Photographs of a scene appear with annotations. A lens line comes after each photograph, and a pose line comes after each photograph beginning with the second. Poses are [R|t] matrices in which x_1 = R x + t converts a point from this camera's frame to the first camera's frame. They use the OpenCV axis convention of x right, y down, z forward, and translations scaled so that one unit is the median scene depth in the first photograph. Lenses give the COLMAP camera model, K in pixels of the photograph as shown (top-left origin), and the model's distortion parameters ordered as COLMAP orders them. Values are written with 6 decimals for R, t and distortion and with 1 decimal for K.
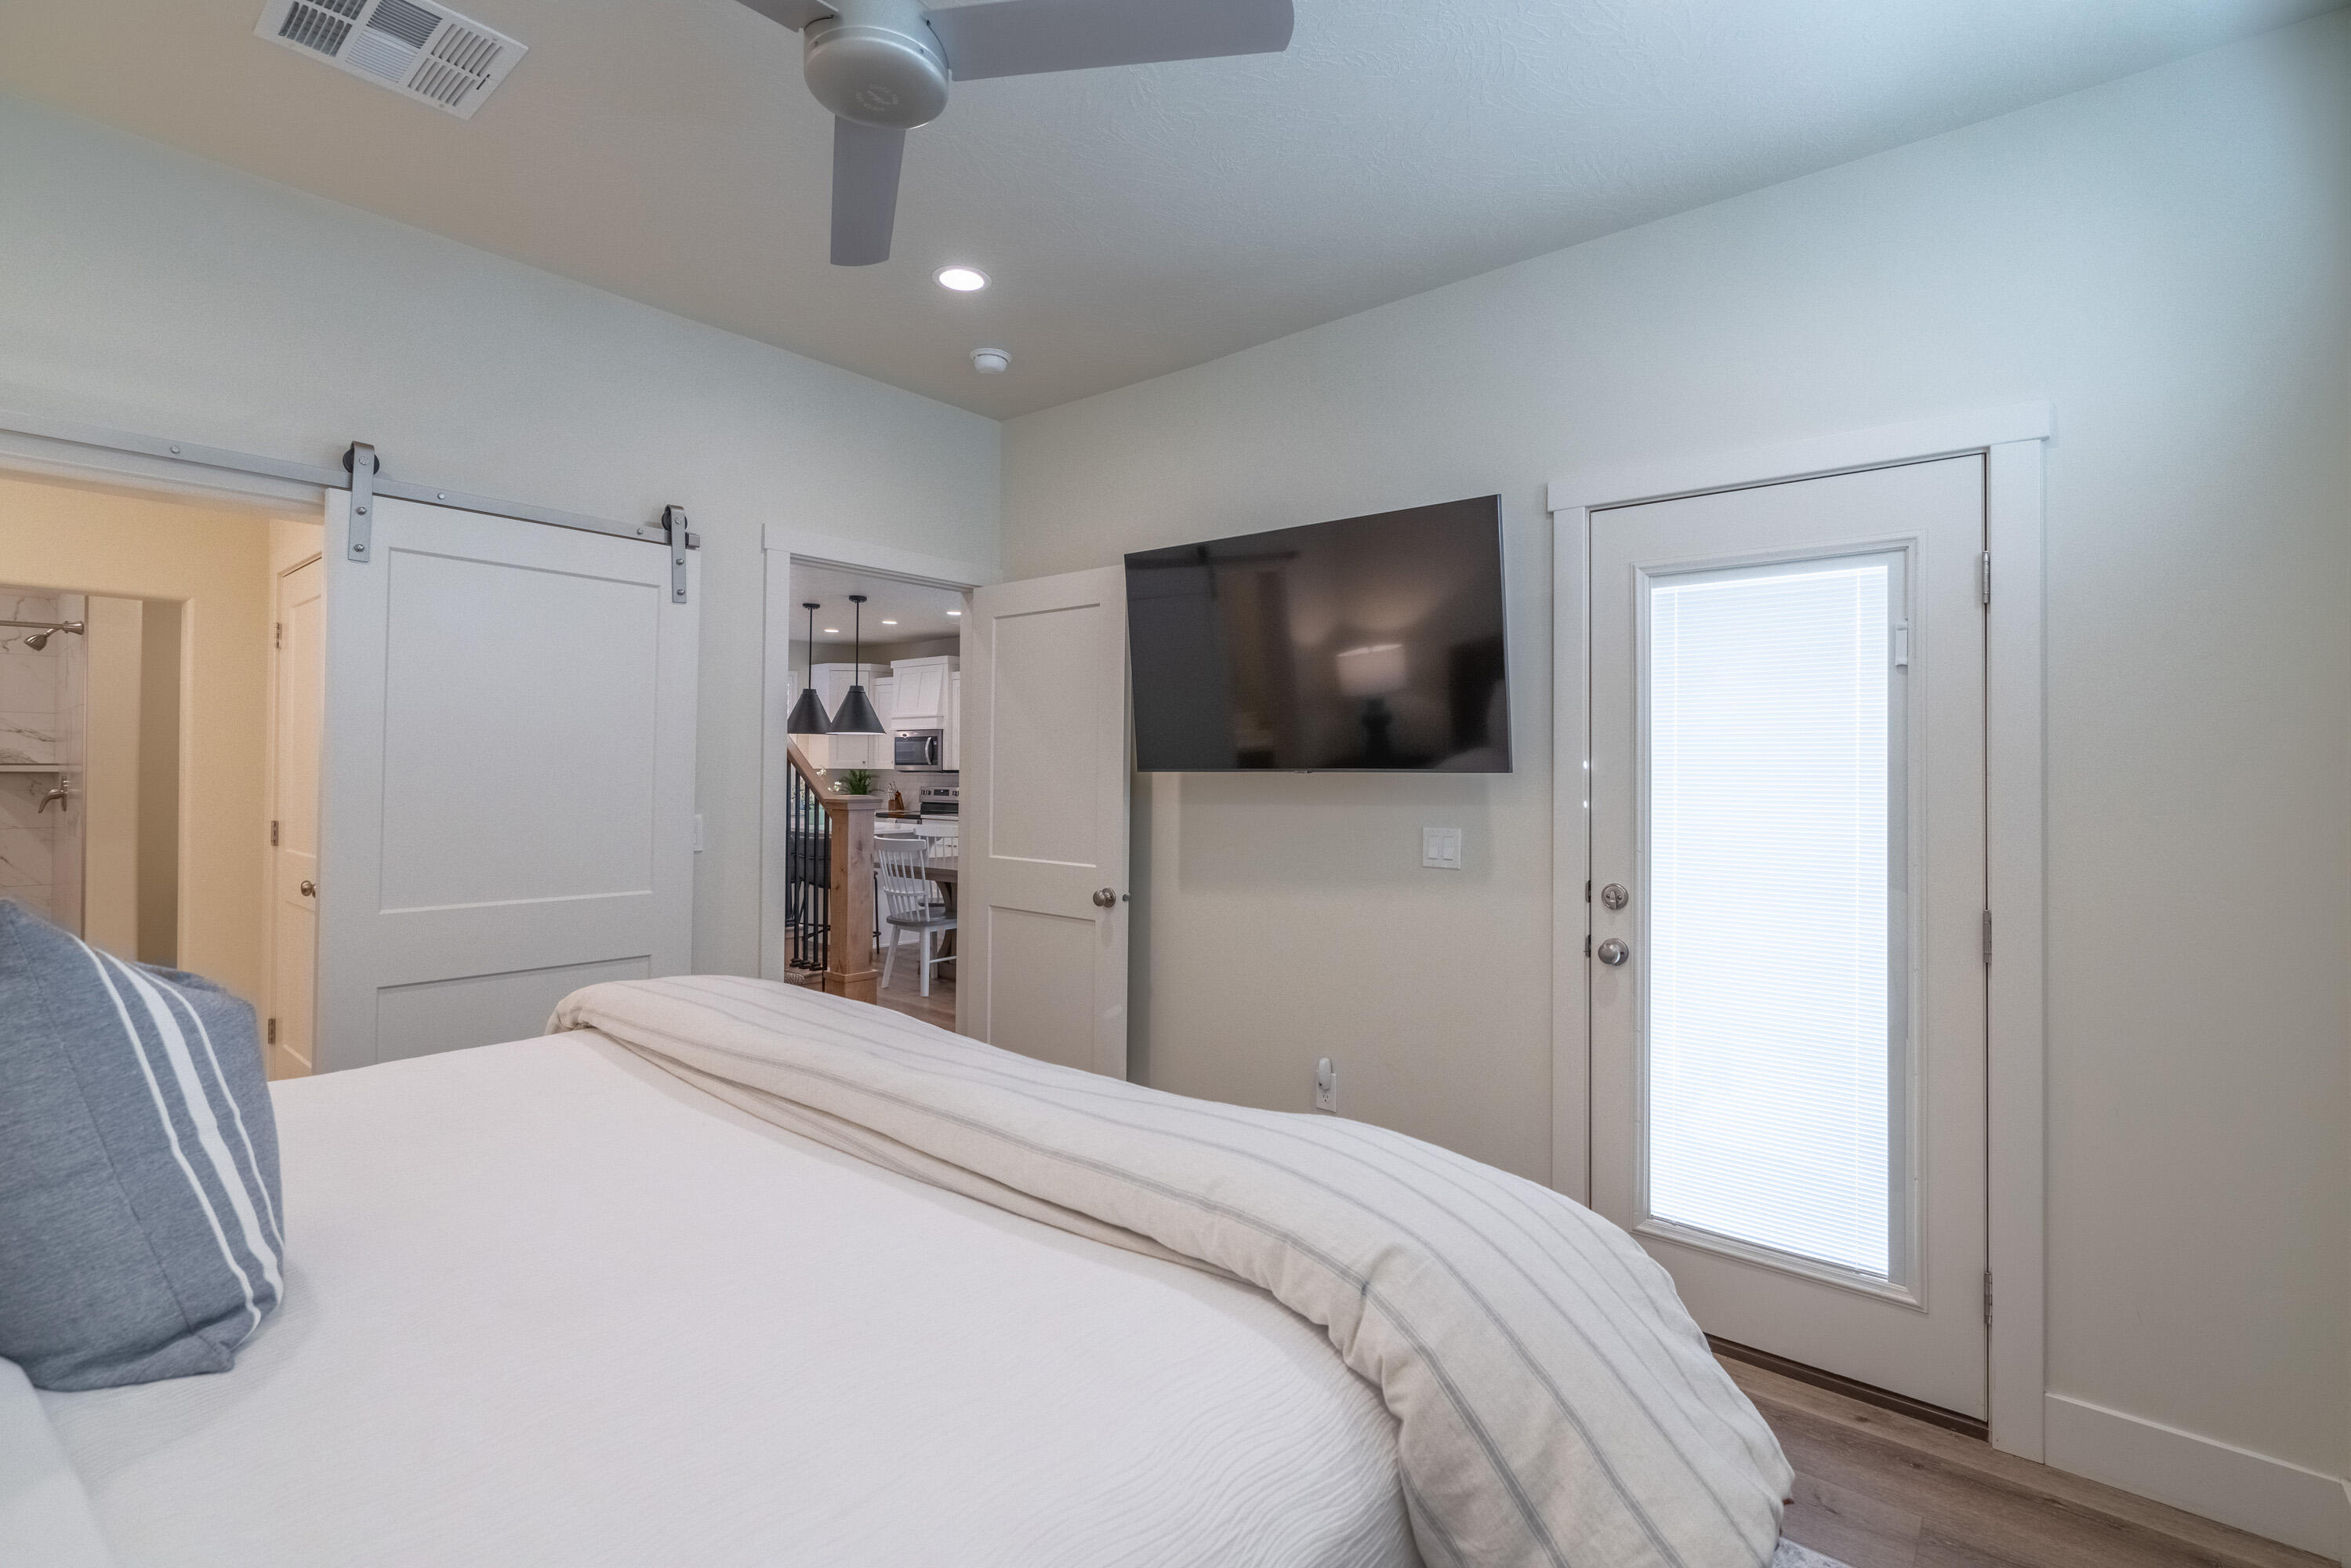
lens RADIAL K [[1118.1, 0, 1173.4], [0, 1118.1, 770.0], [0, 0, 1]] dist [-0.010906, 0.007059]
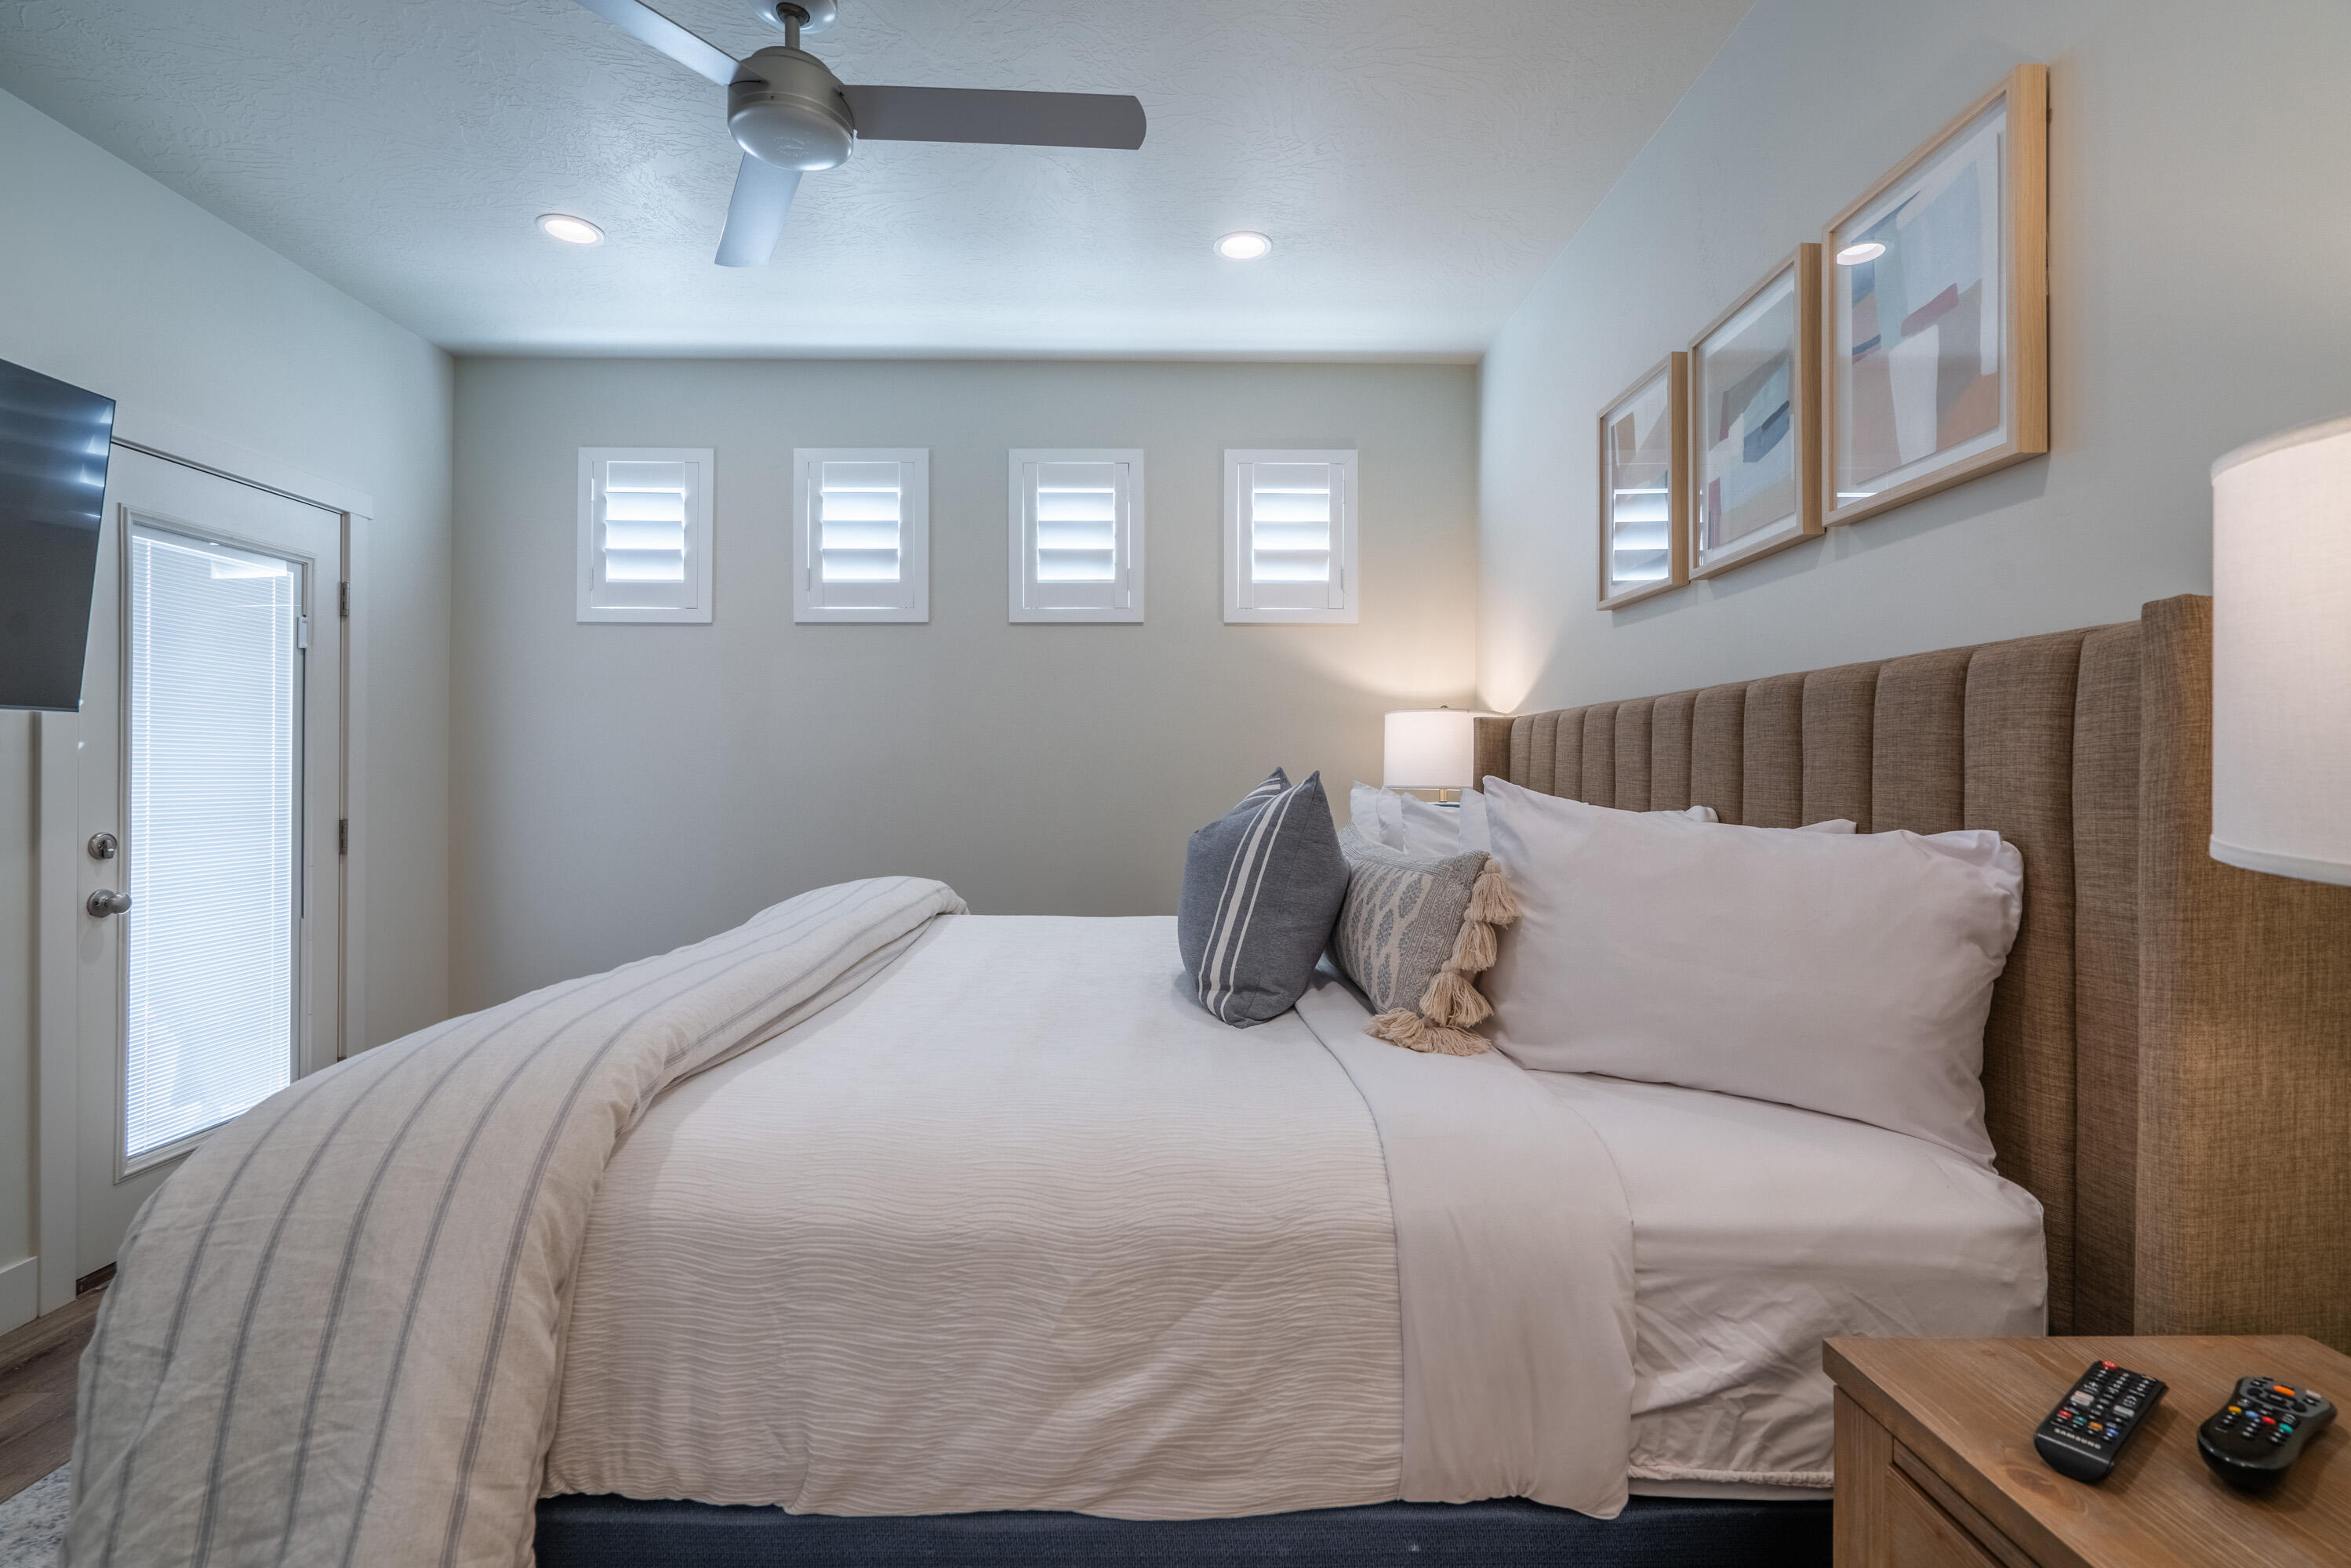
lens RADIAL K [[1118.0, 0, 1209.9], [0, 1118.0, 759.1], [0, 0, 1]] dist [-0.010906, 0.007059]
pose [[-0.694666, 0.000352, 0.719332, -0.966487], [-0.008389, 0.999928, -0.008591, 0.040312], [-0.719283, -0.012002, -0.694613, 0.993787]]
